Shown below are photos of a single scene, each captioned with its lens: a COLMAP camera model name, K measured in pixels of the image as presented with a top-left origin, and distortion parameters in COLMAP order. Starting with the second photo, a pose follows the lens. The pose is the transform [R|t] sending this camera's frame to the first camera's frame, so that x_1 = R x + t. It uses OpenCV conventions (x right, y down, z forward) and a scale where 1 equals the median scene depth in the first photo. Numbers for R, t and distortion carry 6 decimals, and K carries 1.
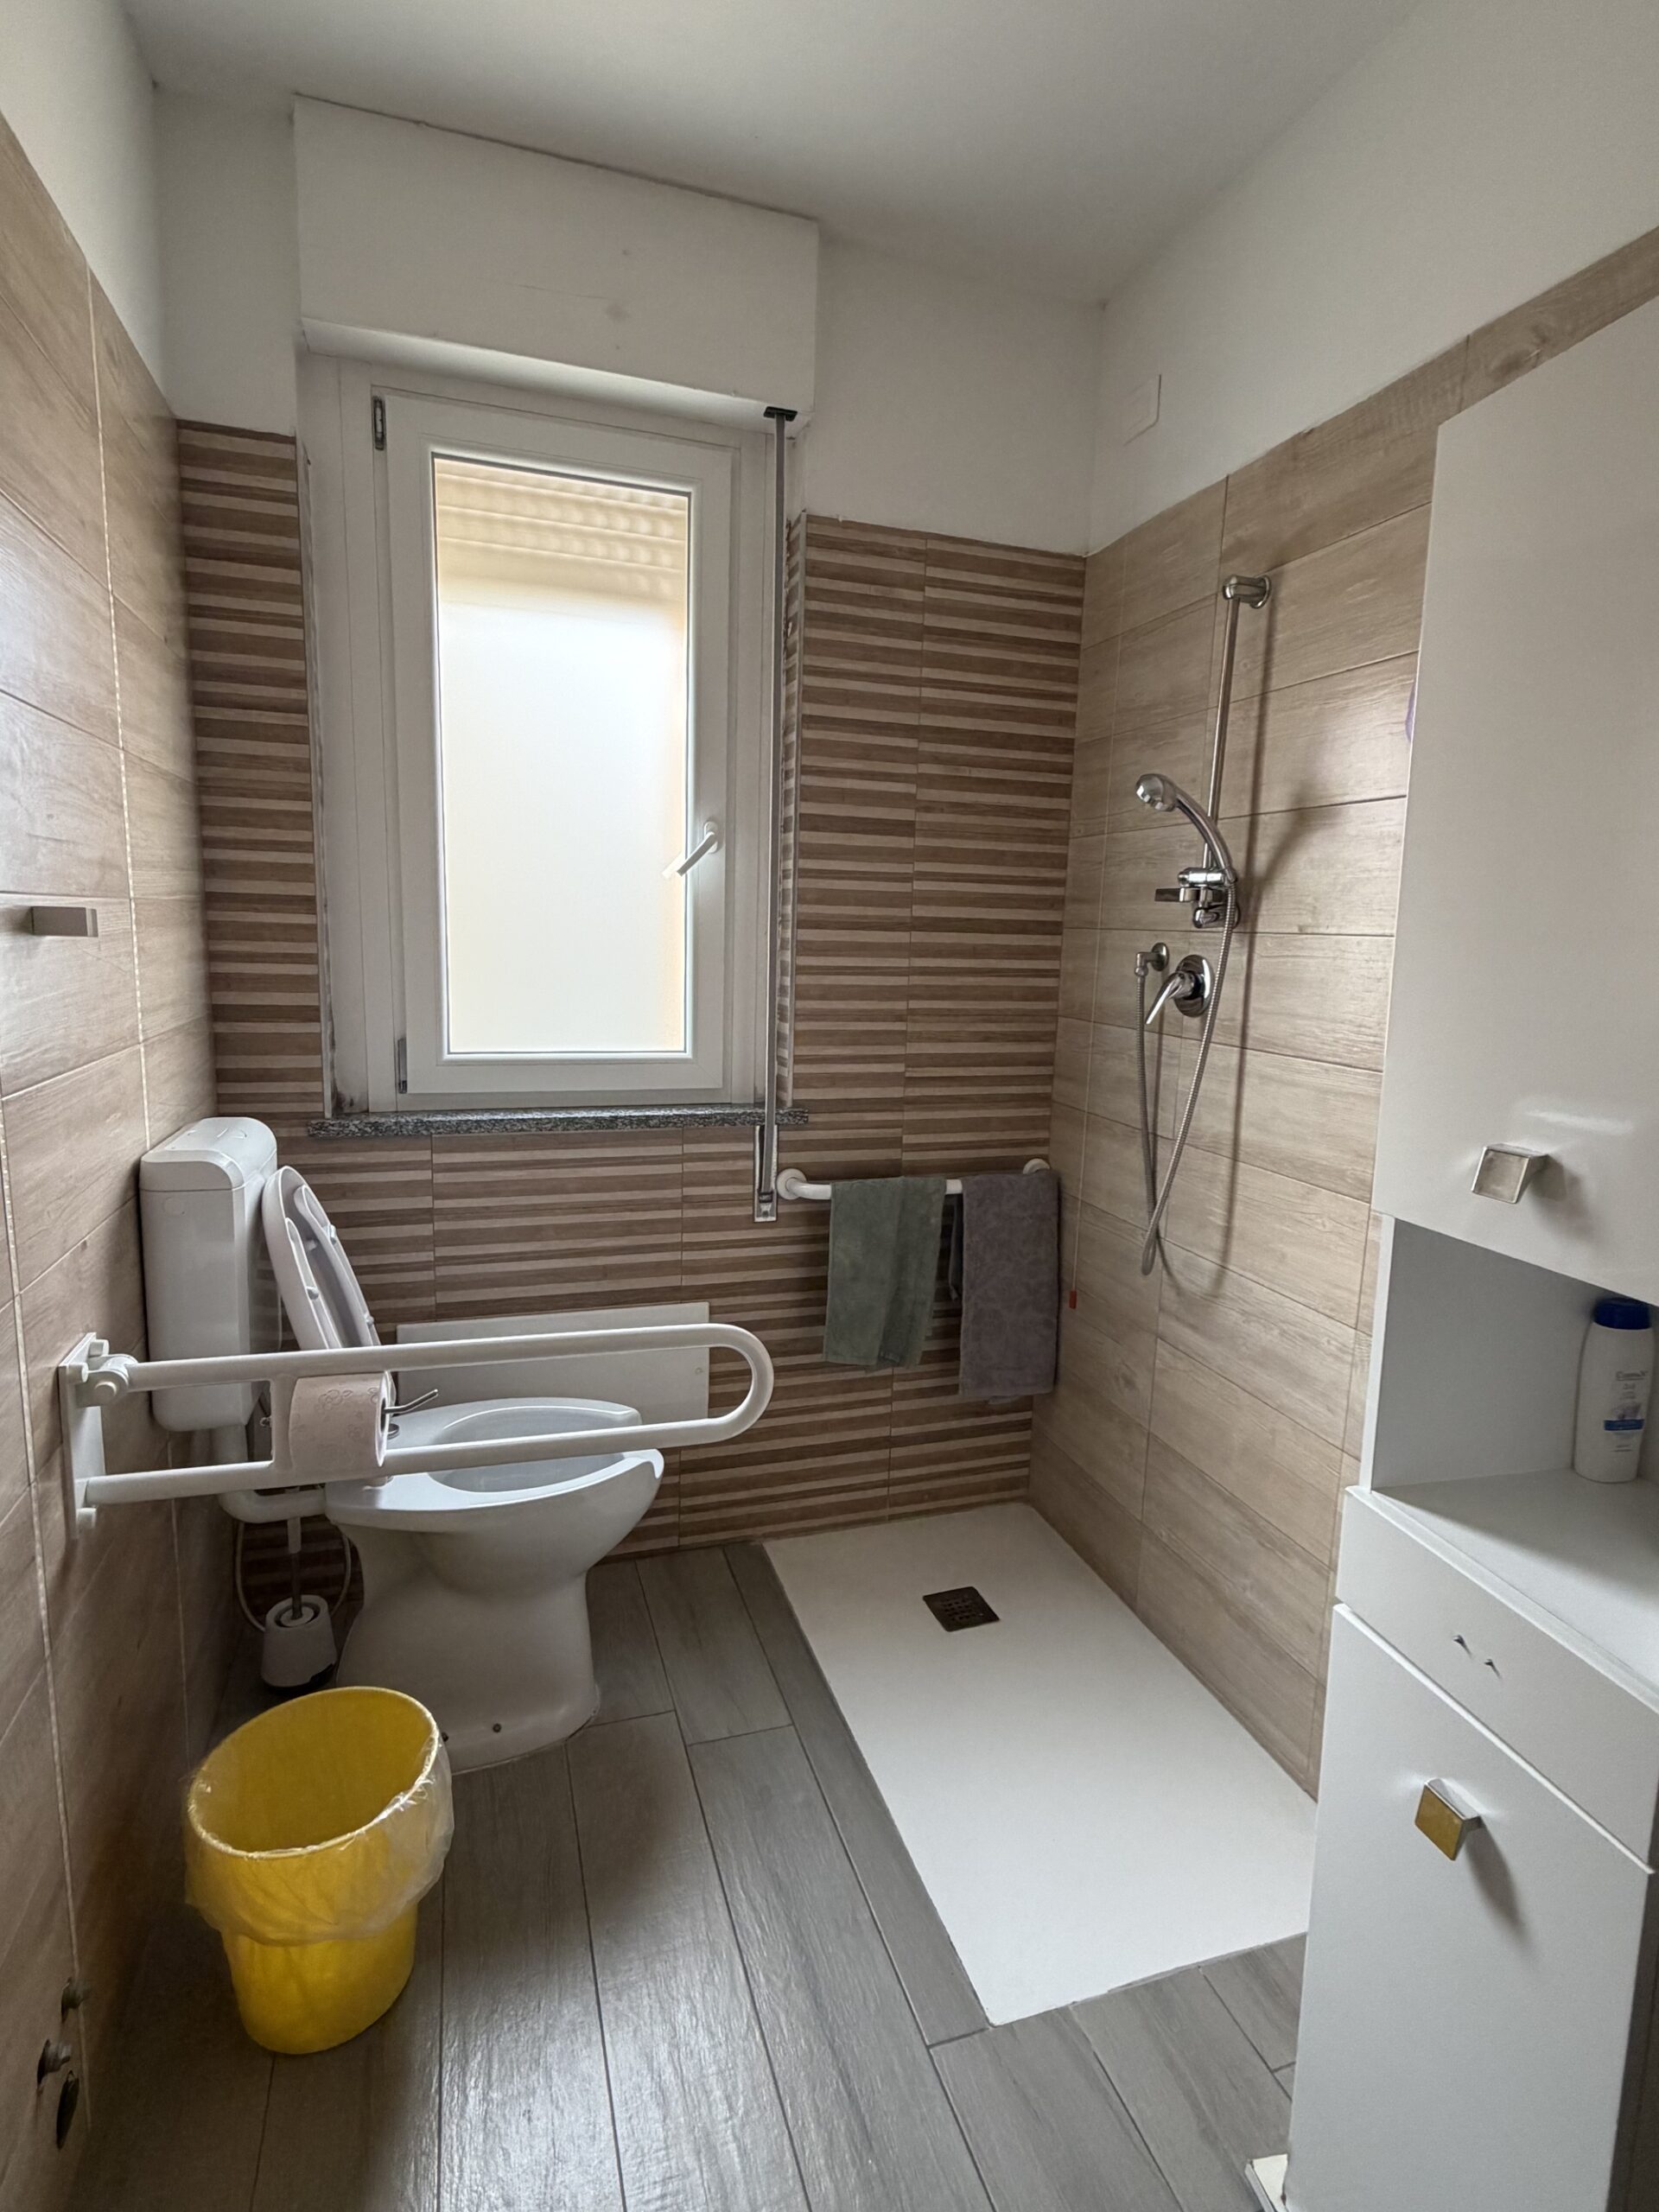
lens RADIAL K [[1104.1, 0, 828.1], [0, 1104.1, 1100.4], [0, 0, 1]] dist [-0.004169, -0.001241]
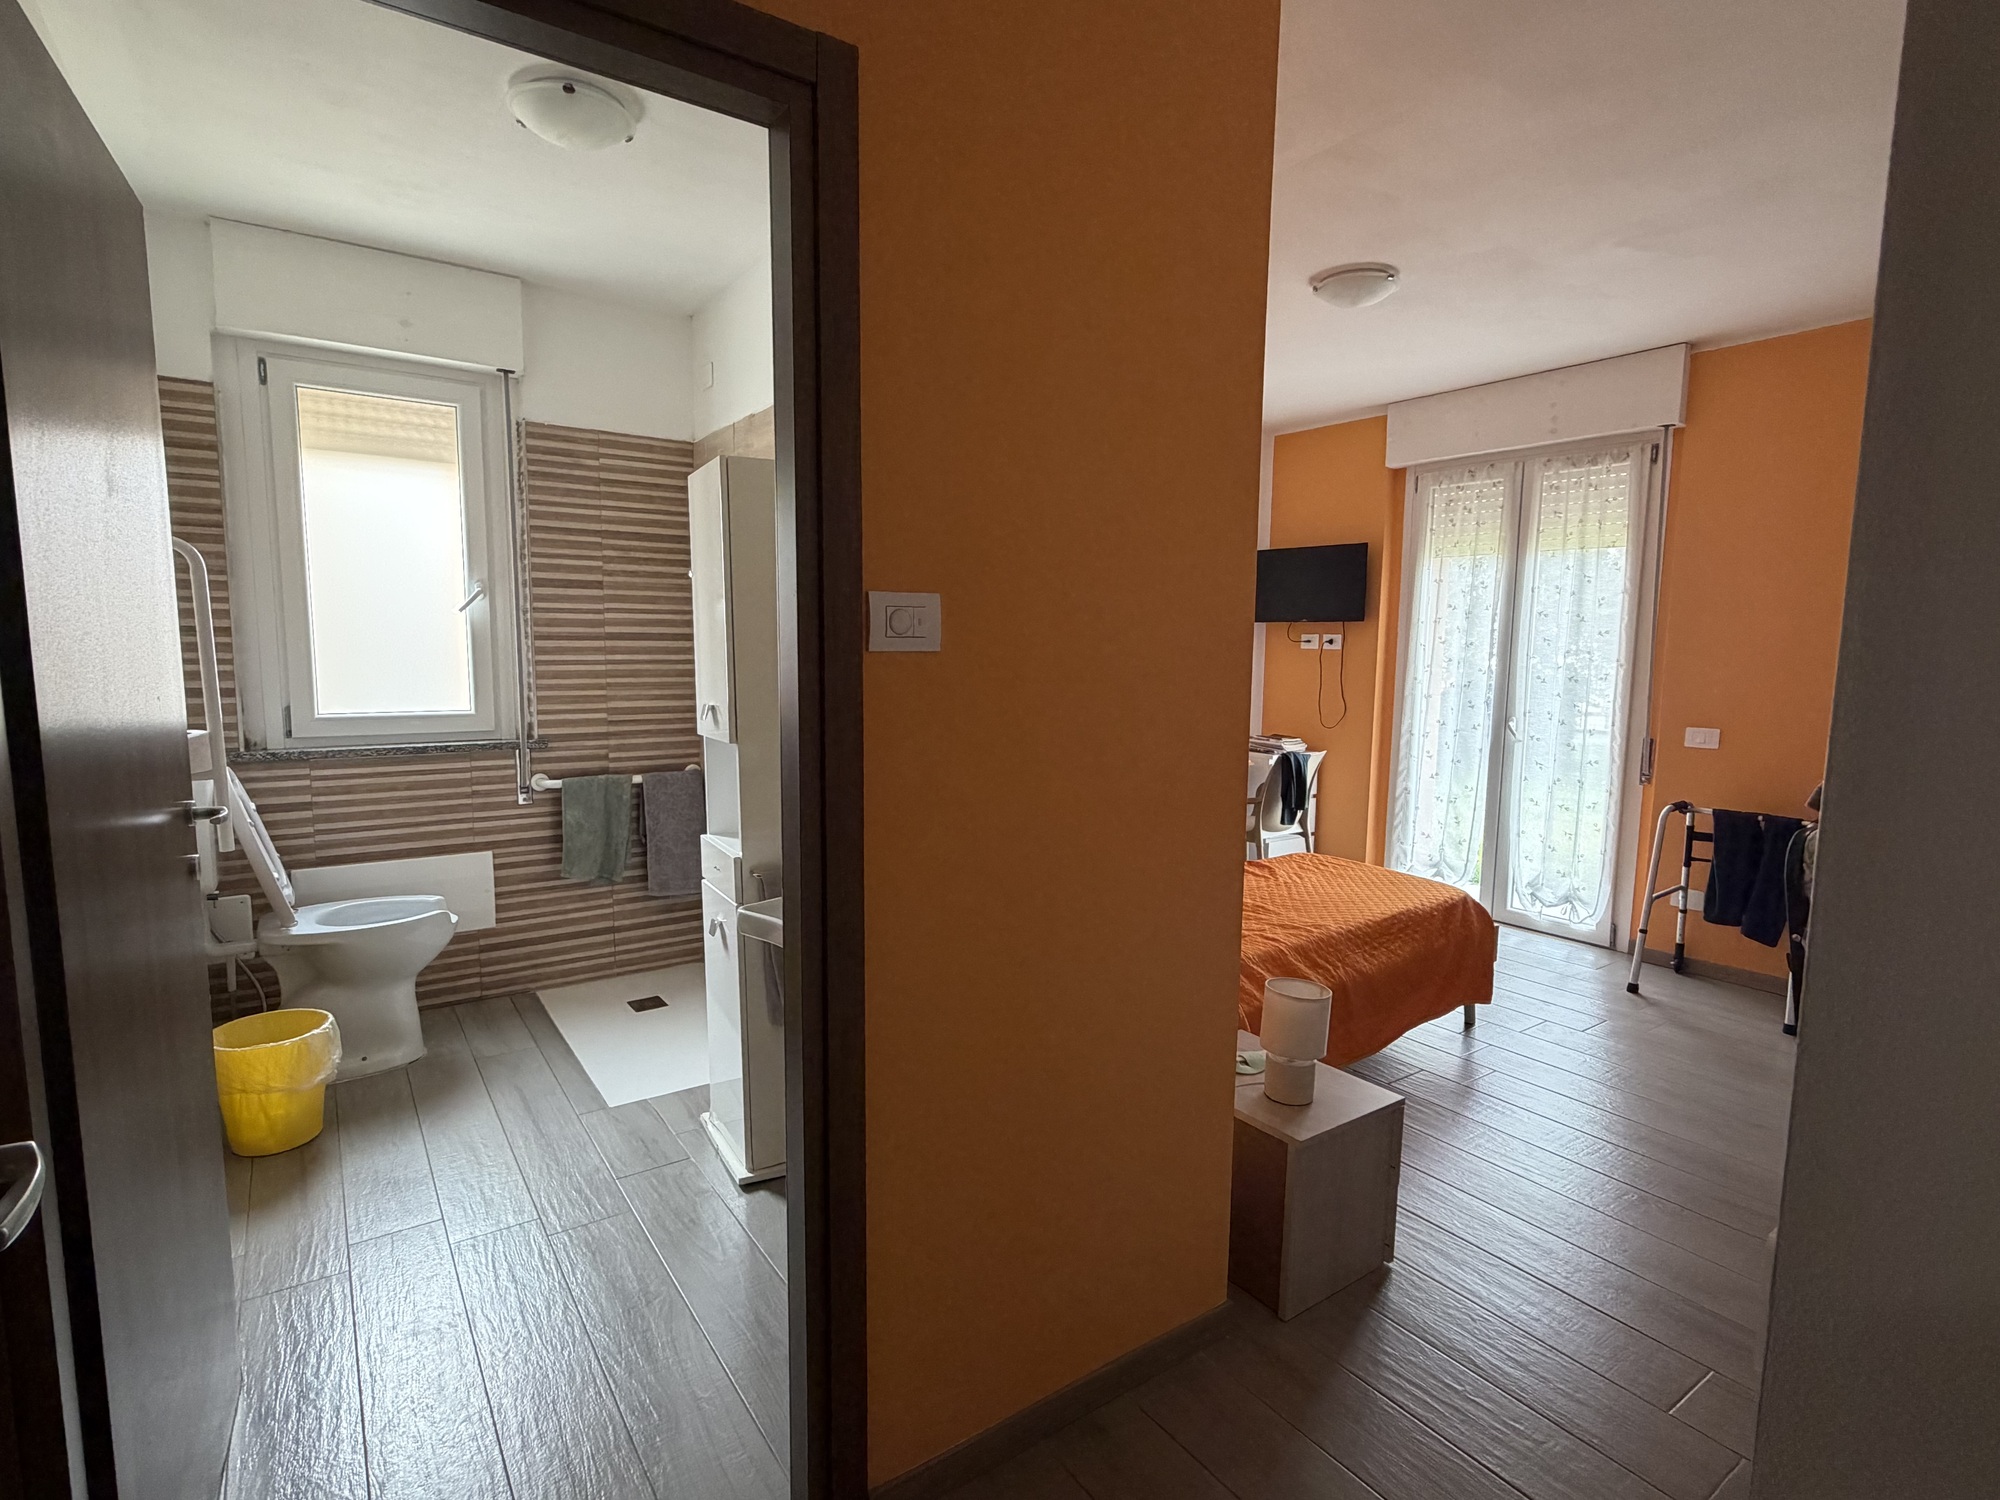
lens RADIAL K [[998.3, 0, 1000.3], [0, 998.3, 756.0], [0, 0, 1]] dist [-0.004169, -0.001241]
pose [[0.957195, -0.049968, 0.285099, 0.230095], [0.060119, 0.997827, -0.026960, 0.126713], [-0.283132, 0.042946, 0.958119, -0.790796]]
